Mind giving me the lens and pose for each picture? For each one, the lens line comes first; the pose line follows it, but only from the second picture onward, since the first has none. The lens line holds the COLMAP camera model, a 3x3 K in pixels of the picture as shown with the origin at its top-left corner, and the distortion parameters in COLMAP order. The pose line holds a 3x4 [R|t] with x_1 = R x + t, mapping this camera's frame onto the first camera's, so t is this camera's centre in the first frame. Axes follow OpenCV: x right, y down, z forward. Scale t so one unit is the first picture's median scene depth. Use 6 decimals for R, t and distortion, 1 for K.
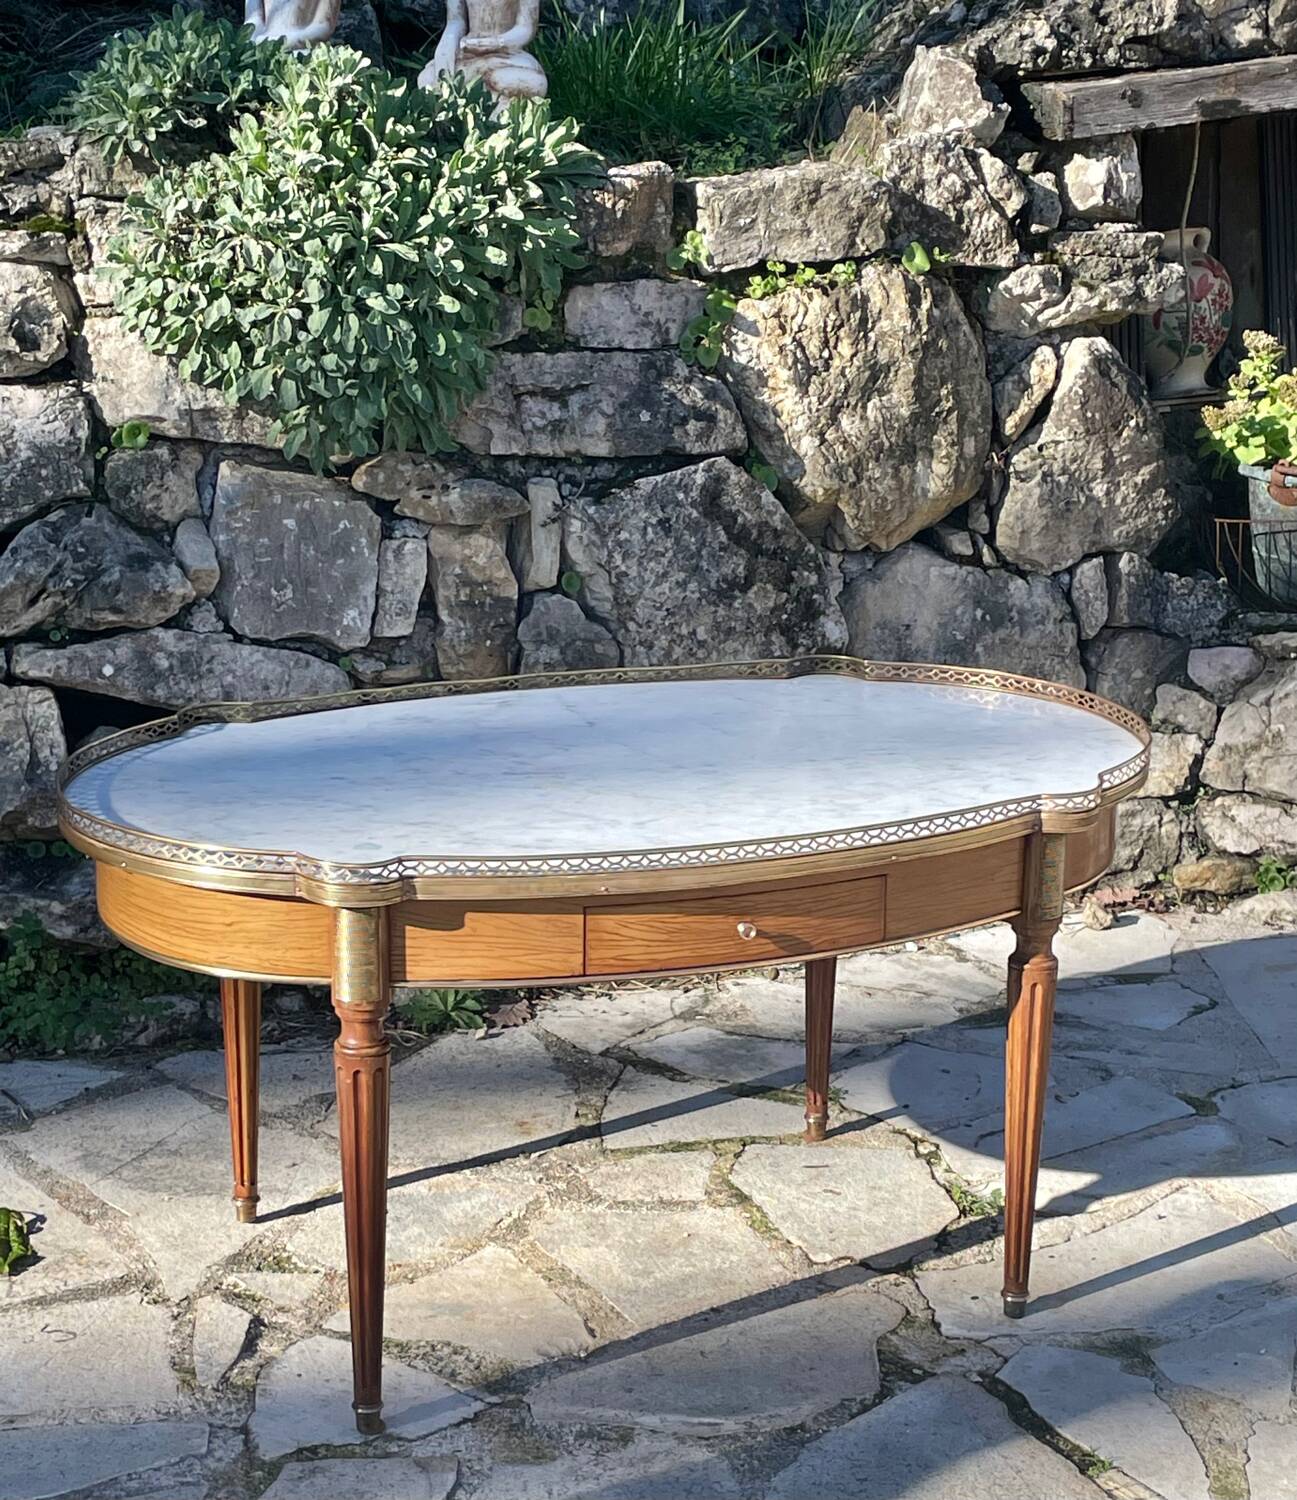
lens RADIAL K [[2850.7, 0, 655.6], [0, 2850.7, 849.6], [0, 0, 1]] dist [0.145673, -0.372513]
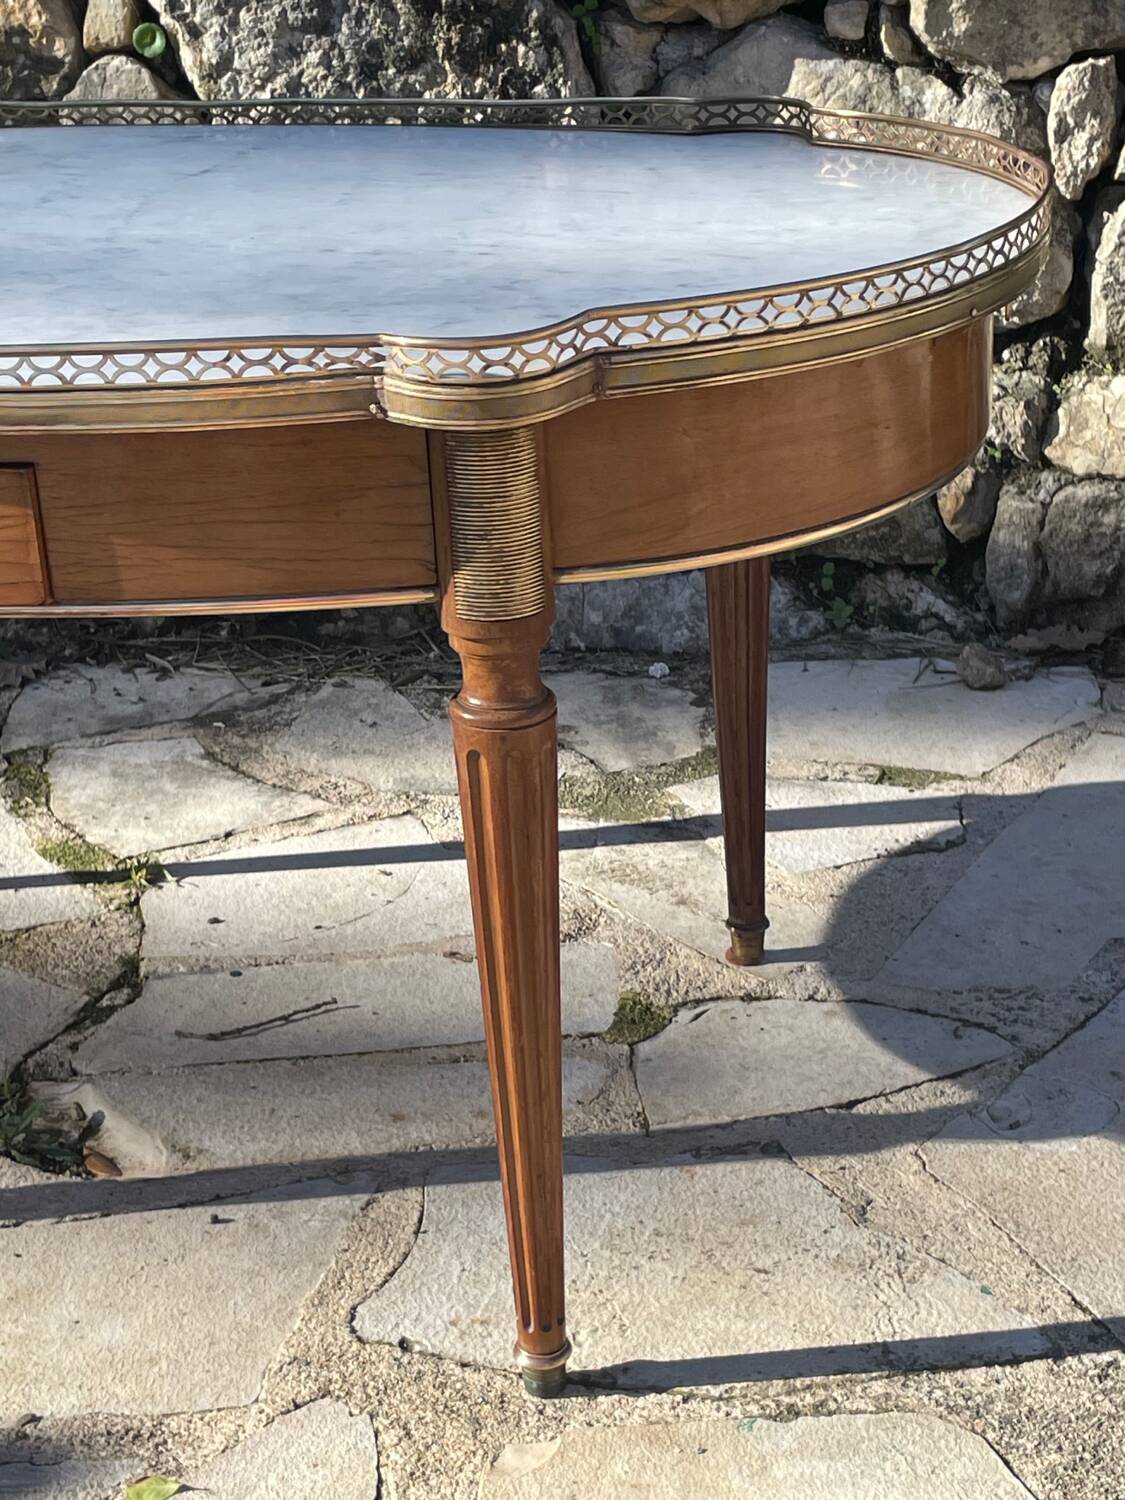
lens RADIAL K [[2634.5, 0, 555.7], [0, 2634.5, 768.8], [0, 0, 1]] dist [0.160836, -0.520620]
pose [[0.860024, 0.165861, -0.482544, 0.375157], [-0.111782, 0.983965, 0.138984, -0.024378], [0.497858, -0.065590, 0.864775, 0.506836]]
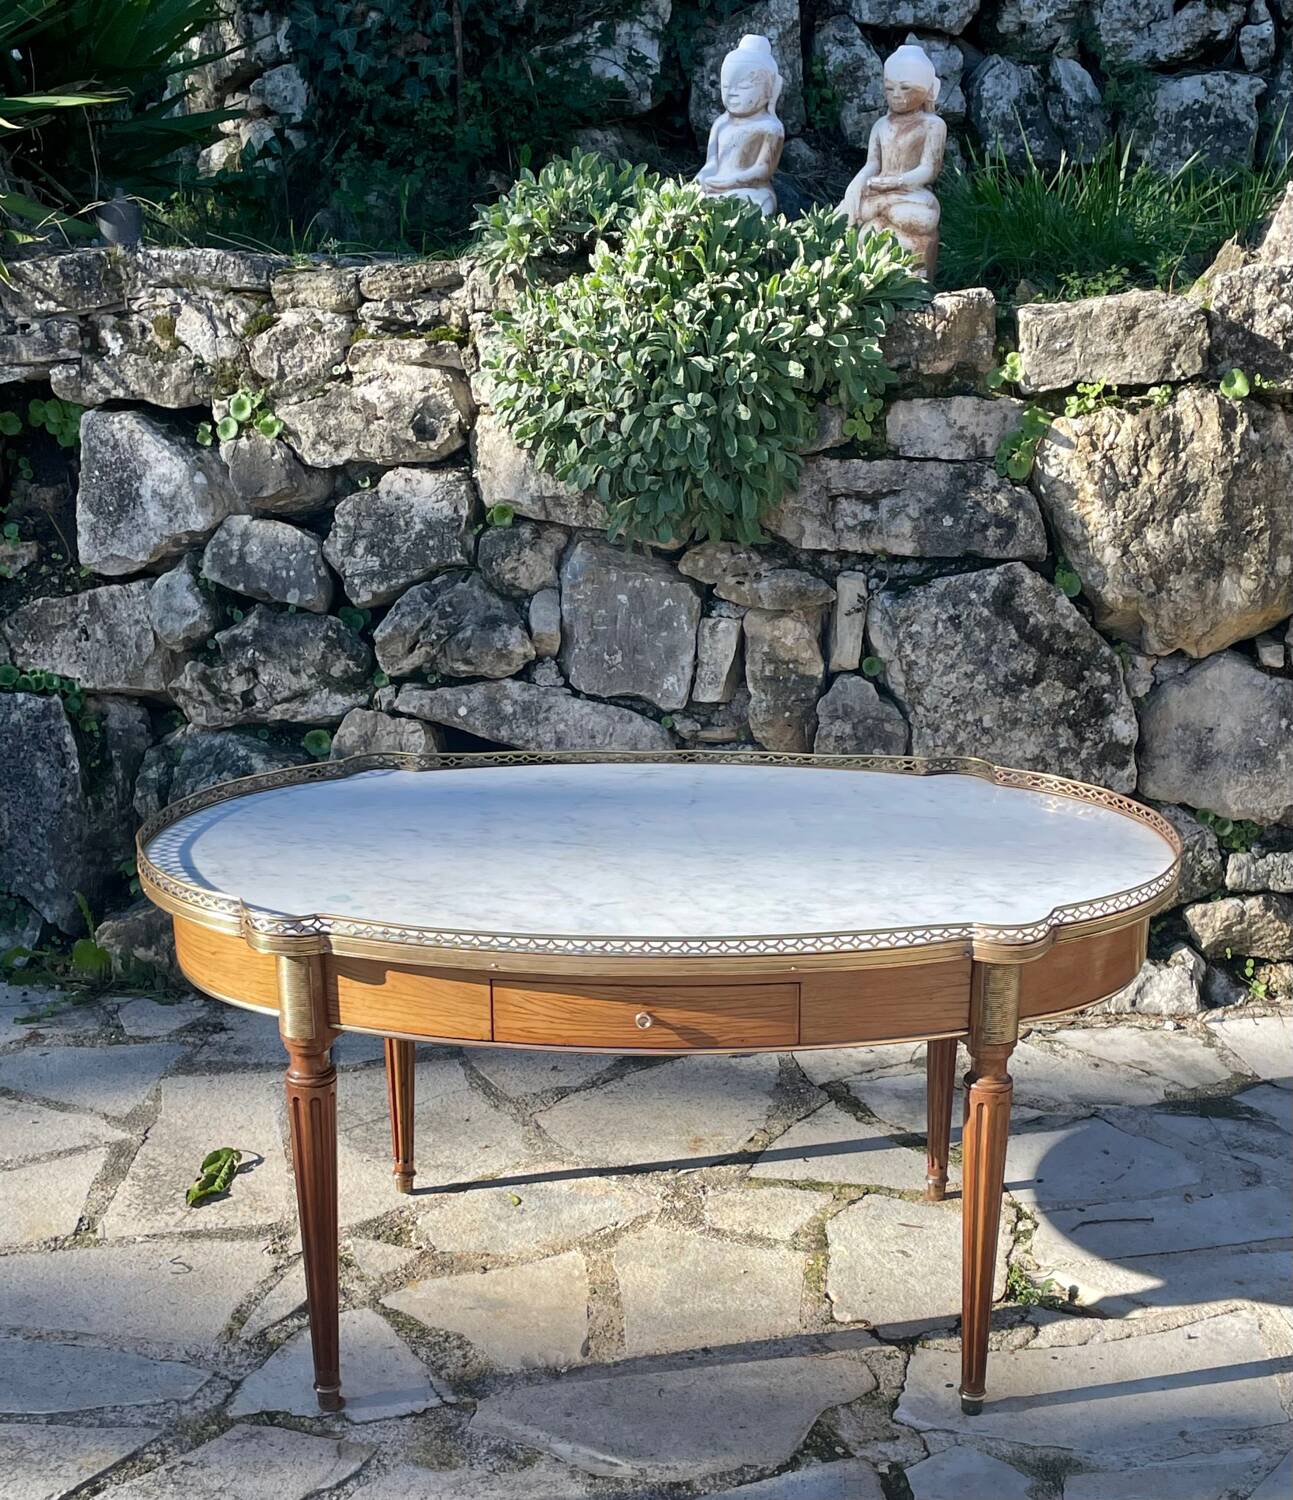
lens RADIAL K [[2142.1, 0, 708.9], [0, 2142.1, 927.2], [0, 0, 1]] dist [0.135700, -0.338567]
pose [[0.924923, 0.122105, -0.360010, 0.229215], [-0.104623, 0.992203, 0.067733, -0.042259], [0.365474, -0.024982, 0.930486, 0.185502]]
